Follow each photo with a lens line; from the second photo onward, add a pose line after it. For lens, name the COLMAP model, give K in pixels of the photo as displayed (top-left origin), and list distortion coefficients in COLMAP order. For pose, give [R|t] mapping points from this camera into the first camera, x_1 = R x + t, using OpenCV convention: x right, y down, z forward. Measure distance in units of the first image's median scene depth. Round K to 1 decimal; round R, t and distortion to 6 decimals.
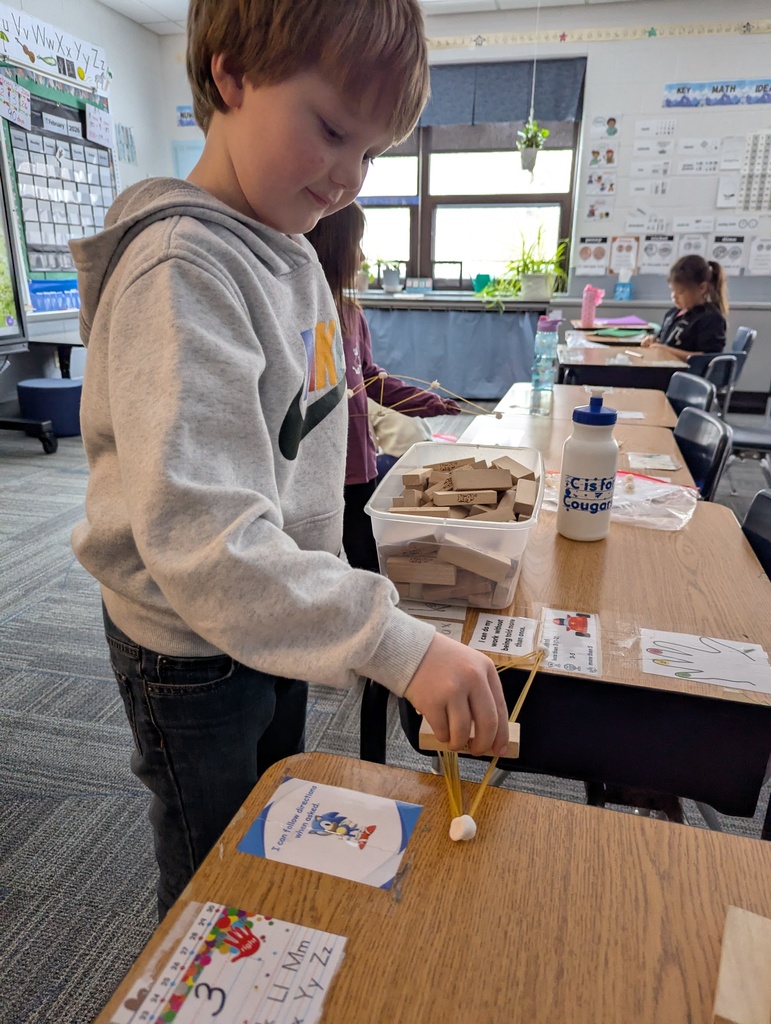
lens RADIAL K [[732.0, 0, 379.9], [0, 732.0, 484.2], [0, 0, 1]] dist [0.061158, -0.048651]
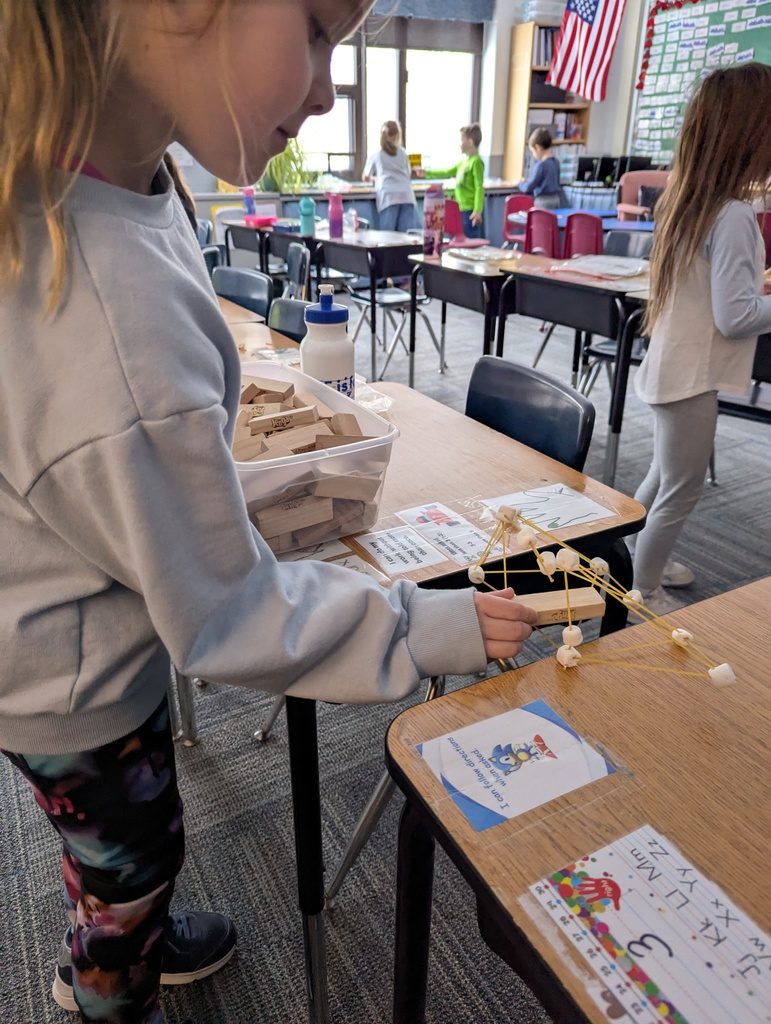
lens RADIAL K [[732.0, 0, 378.2], [0, 732.0, 494.1], [0, 0, 1]] dist [0.061158, -0.048651]
pose [[0.717661, -0.288851, 0.633662, -0.329316], [0.209758, 0.957324, 0.198827, -0.041724], [-0.664051, -0.009775, 0.747623, 0.194494]]
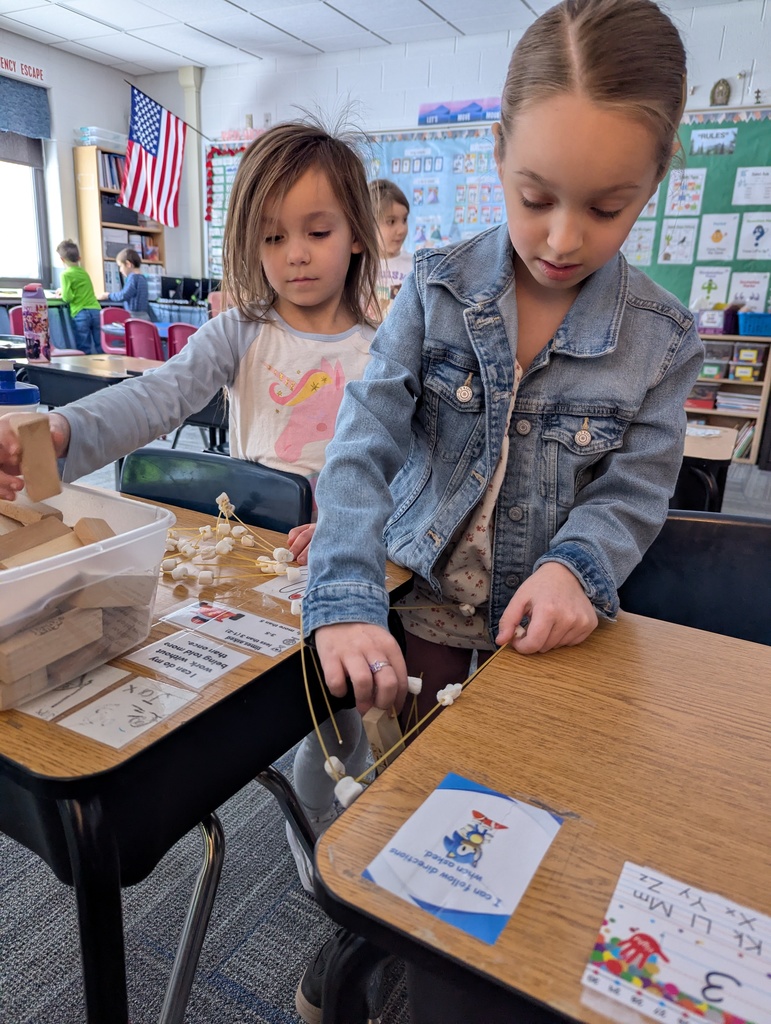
lens RADIAL K [[732.0, 0, 401.4], [0, 732.0, 496.7], [0, 0, 1]] dist [0.061158, -0.048651]
pose [[0.235396, -0.245639, 0.940346, -0.358816], [0.243597, 0.951562, 0.187590, -0.035291], [-0.940877, 0.184907, 0.283831, 0.364406]]
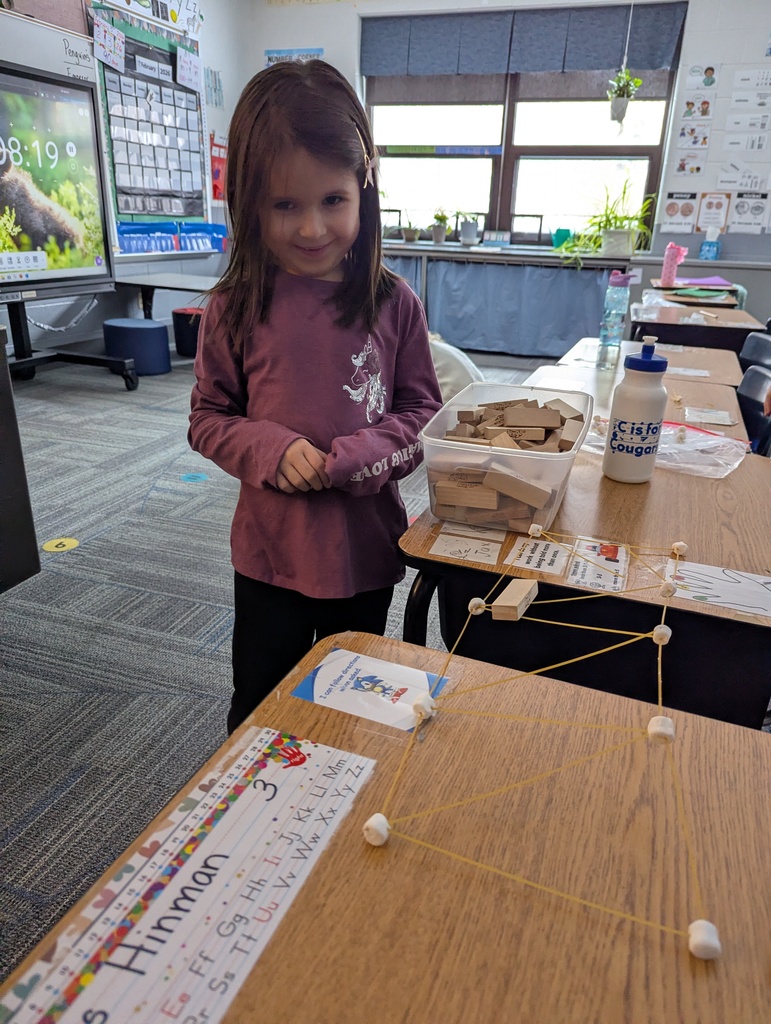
lens RADIAL K [[732.0, 0, 383.6], [0, 732.0, 474.0], [0, 0, 1]] dist [0.061158, -0.048651]
pose [[0.994867, 0.058422, -0.082619, 0.016042], [-0.054518, 0.997322, 0.048752, 0.031102], [0.085246, -0.043998, 0.995388, -0.074736]]
